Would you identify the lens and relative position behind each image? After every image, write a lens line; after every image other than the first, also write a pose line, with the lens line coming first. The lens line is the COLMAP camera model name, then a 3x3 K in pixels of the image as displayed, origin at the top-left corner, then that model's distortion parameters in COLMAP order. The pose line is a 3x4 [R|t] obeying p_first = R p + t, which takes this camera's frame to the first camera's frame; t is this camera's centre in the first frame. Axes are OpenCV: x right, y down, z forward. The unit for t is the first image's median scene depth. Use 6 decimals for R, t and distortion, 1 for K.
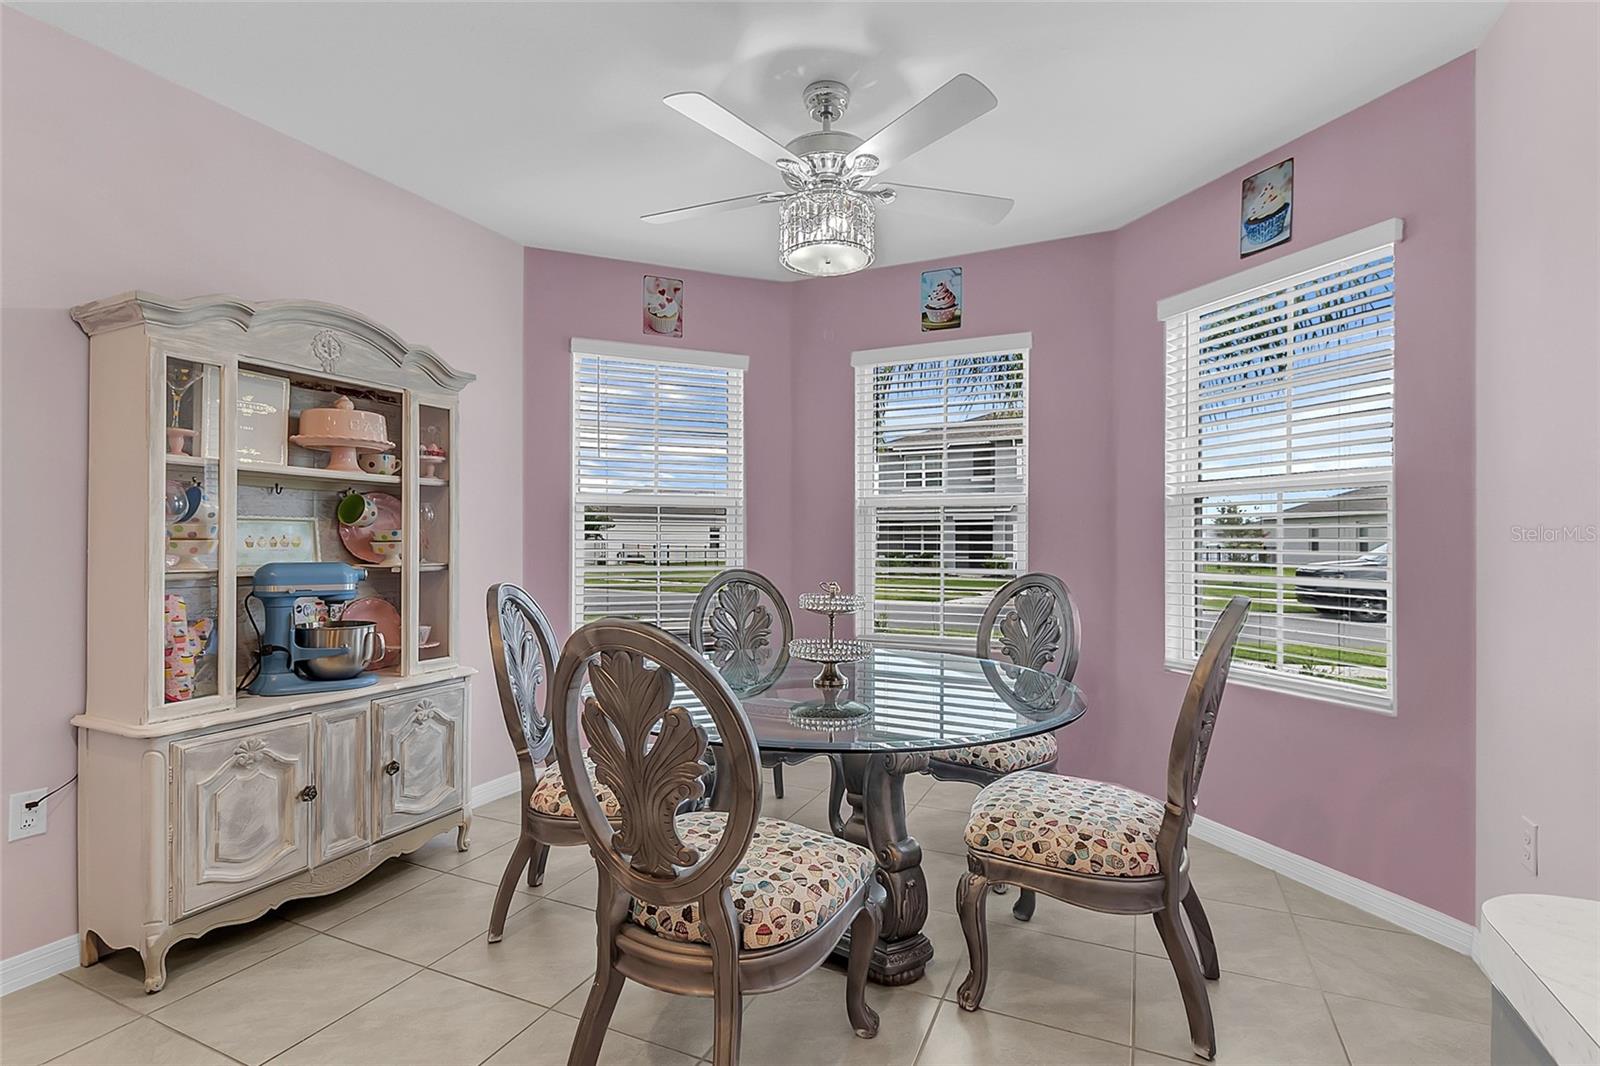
lens RADIAL K [[760.0, 0, 790.6], [0, 760.0, 539.6], [0, 0, 1]] dist [0.005361, -0.000561]
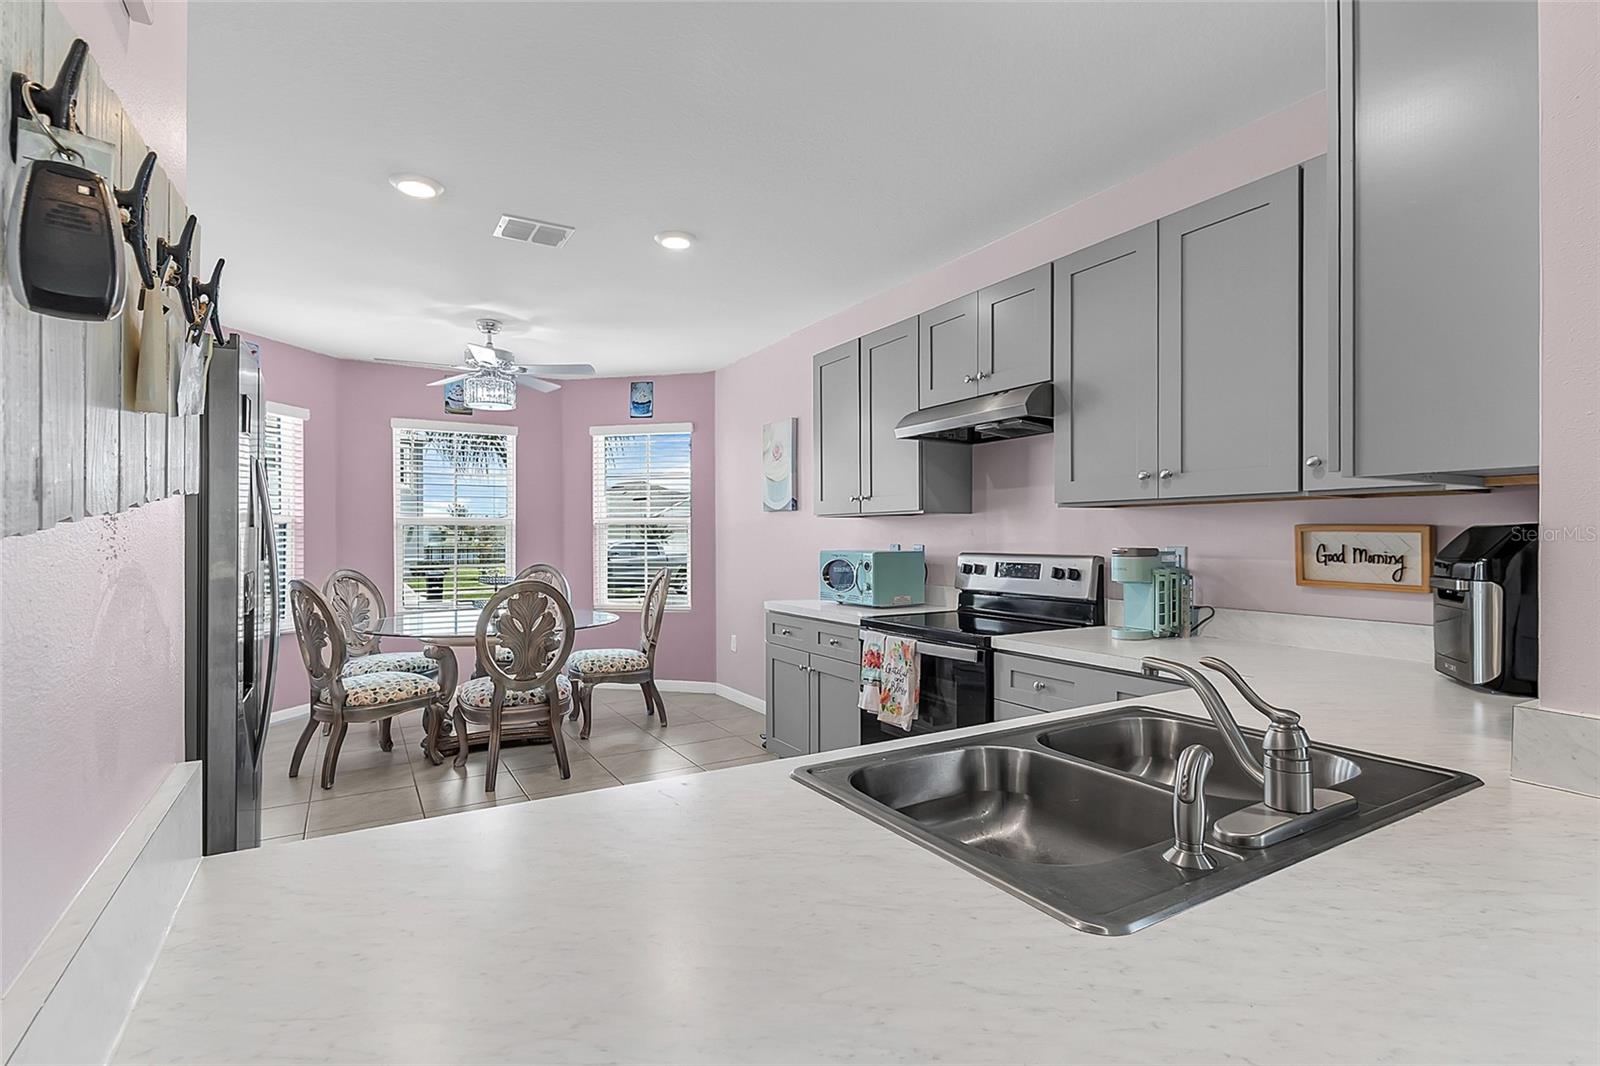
lens RADIAL K [[760.0, 0, 798.3], [0, 760.0, 538.1], [0, 0, 1]] dist [0.005361, -0.000561]
pose [[0.564501, -0.003730, 0.825424, -0.902883], [0.007370, 0.999973, -0.000521, -0.014023], [-0.825399, 0.006378, 0.564513, -0.609272]]
